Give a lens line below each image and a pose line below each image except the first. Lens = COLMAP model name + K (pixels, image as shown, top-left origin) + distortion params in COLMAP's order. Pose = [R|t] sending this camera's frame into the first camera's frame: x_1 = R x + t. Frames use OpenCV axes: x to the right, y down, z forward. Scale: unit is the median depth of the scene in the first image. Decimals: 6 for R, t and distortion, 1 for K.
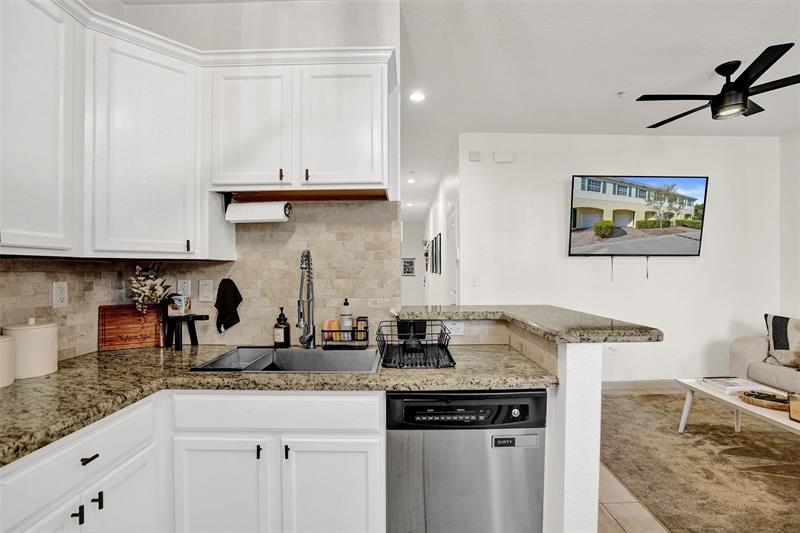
lens RADIAL K [[377.8, 0, 400.4], [0, 377.8, 272.2], [0, 0, 1]] dist [-0.065168, 0.024121]
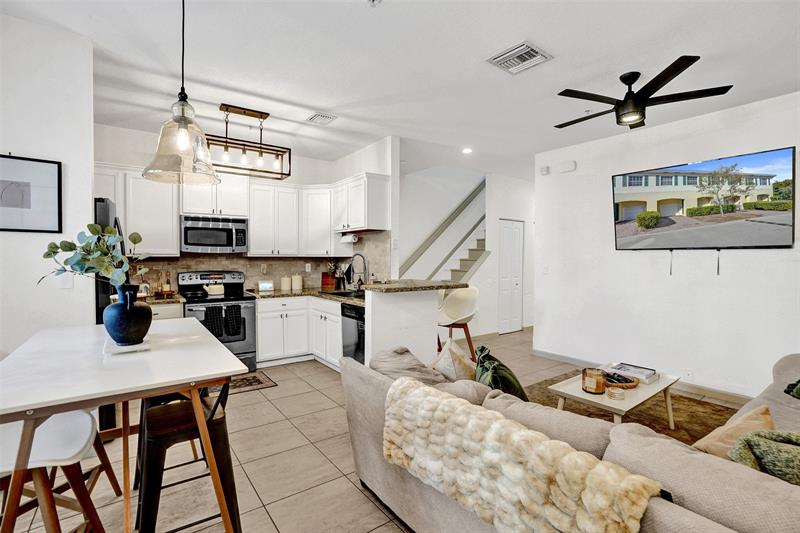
lens RADIAL K [[377.8, 0, 405.1], [0, 377.8, 257.0], [0, 0, 1]] dist [-0.065168, 0.024121]
pose [[0.609439, 0.001093, -0.792832, 0.952410], [-0.002587, 0.999996, -0.000610, -0.013464], [0.792829, 0.002423, 0.609439, -0.153186]]
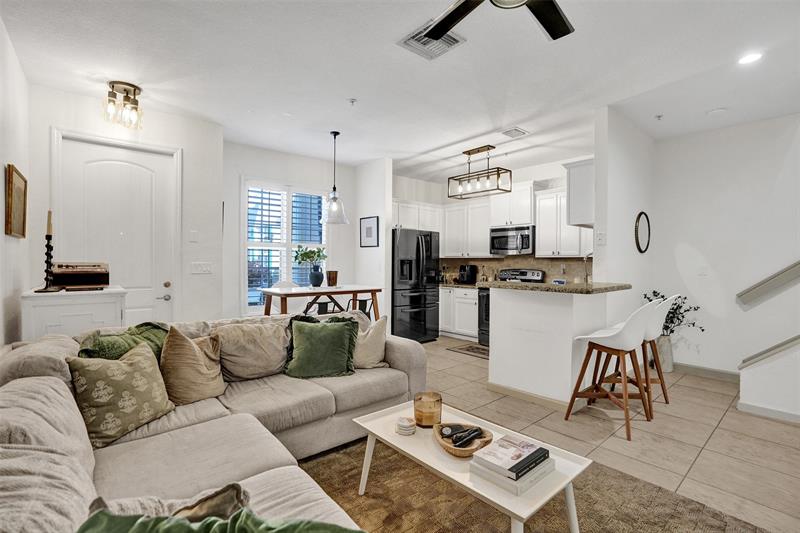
lens RADIAL K [[377.8, 0, 406.7], [0, 377.8, 266.4], [0, 0, 1]] dist [-0.065168, 0.024121]
pose [[-0.748417, 0.007037, -0.663191, 0.999997], [-0.005035, 0.999855, 0.016291, -0.000713], [0.663209, 0.015532, -0.748273, 0.933519]]
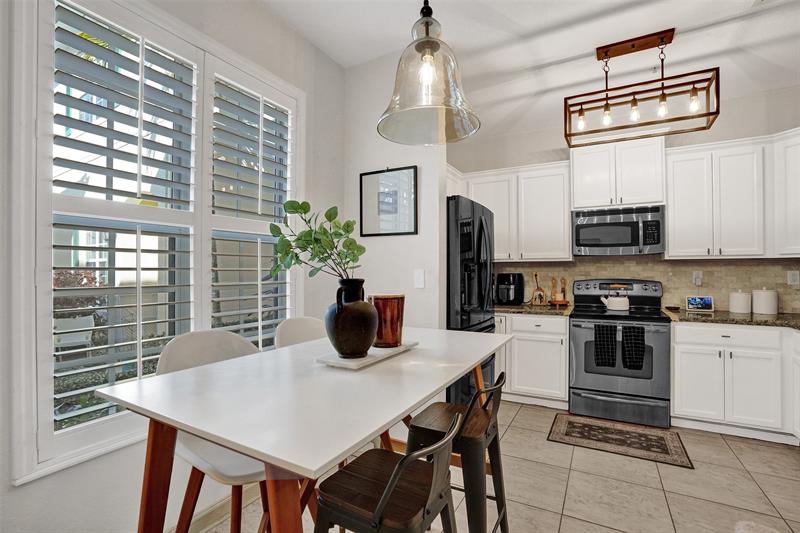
lens RADIAL K [[377.8, 0, 399.0], [0, 377.8, 268.9], [0, 0, 1]] dist [-0.065168, 0.024121]
pose [[-0.476429, -0.000571, -0.879213, 0.695648], [-0.000182, 1.000000, -0.000551, 0.007457], [0.879213, -0.000103, -0.476429, 0.048493]]
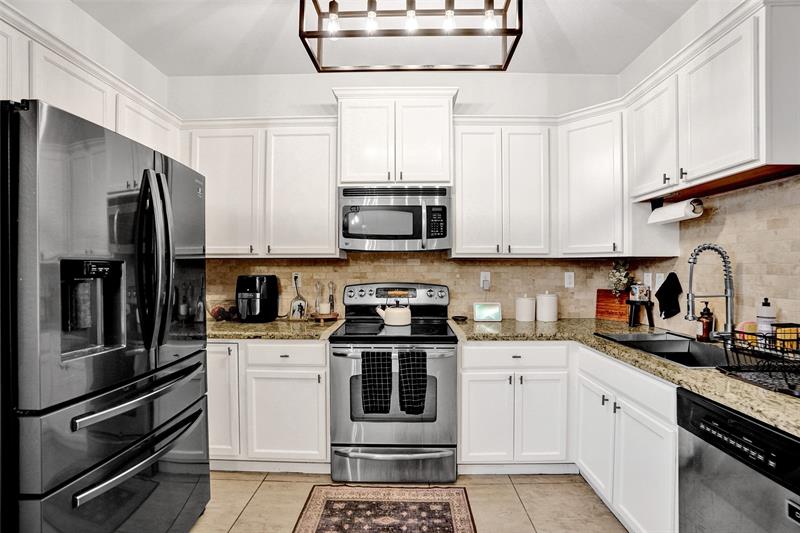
lens RADIAL K [[377.8, 0, 400.9], [0, 377.8, 271.0], [0, 0, 1]] dist [-0.065168, 0.024121]
pose [[-0.009393, 0.011687, -0.999888, 0.340177], [-0.004171, 0.999923, 0.011726, 0.001570], [0.999947, 0.004281, -0.009343, 0.099294]]
